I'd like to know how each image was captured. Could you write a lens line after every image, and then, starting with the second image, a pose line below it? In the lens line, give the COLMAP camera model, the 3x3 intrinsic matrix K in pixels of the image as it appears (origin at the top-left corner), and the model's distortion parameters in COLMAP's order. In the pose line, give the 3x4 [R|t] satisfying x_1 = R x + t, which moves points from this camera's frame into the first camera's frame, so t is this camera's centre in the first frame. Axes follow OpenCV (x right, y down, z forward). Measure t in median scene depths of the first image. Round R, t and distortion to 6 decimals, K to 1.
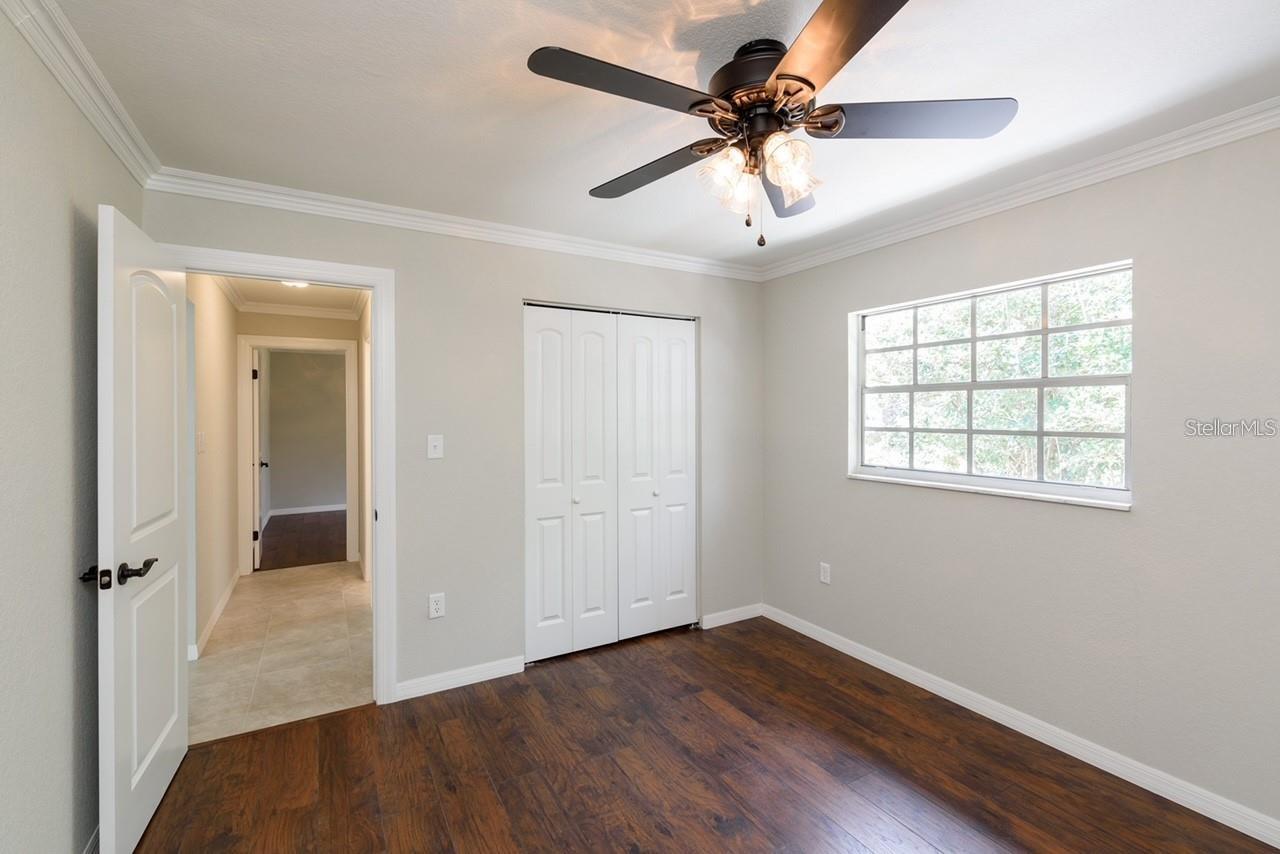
lens RADIAL K [[550.2, 0, 641.8], [0, 550.2, 419.5], [0, 0, 1]] dist [0.003056, -0.000473]
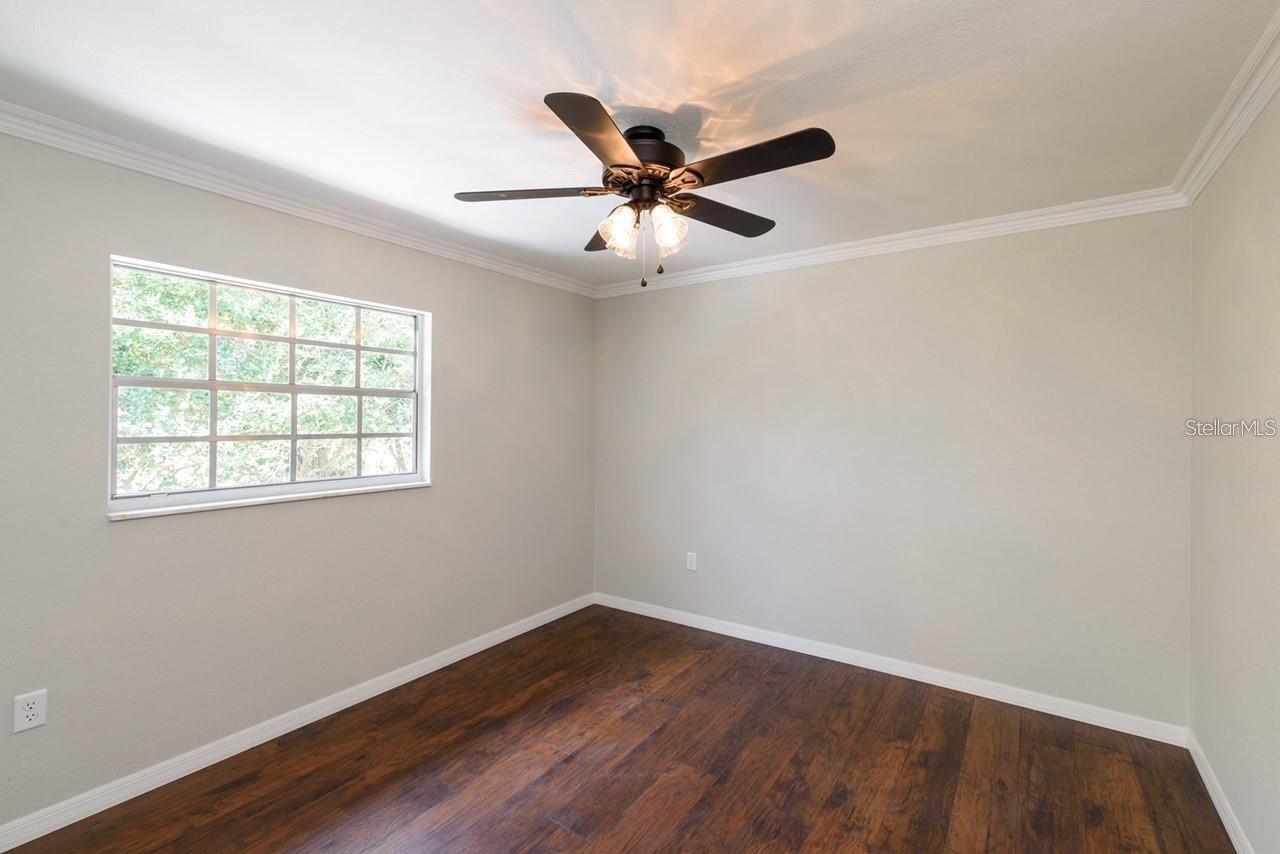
lens RADIAL K [[550.2, 0, 643.2], [0, 550.2, 421.2], [0, 0, 1]] dist [0.003056, -0.000473]
pose [[-0.418339, -0.003675, 0.908284, -0.564716], [0.001255, 0.999989, 0.004624, -0.009761], [-0.908290, 0.003074, -0.418329, 0.928476]]
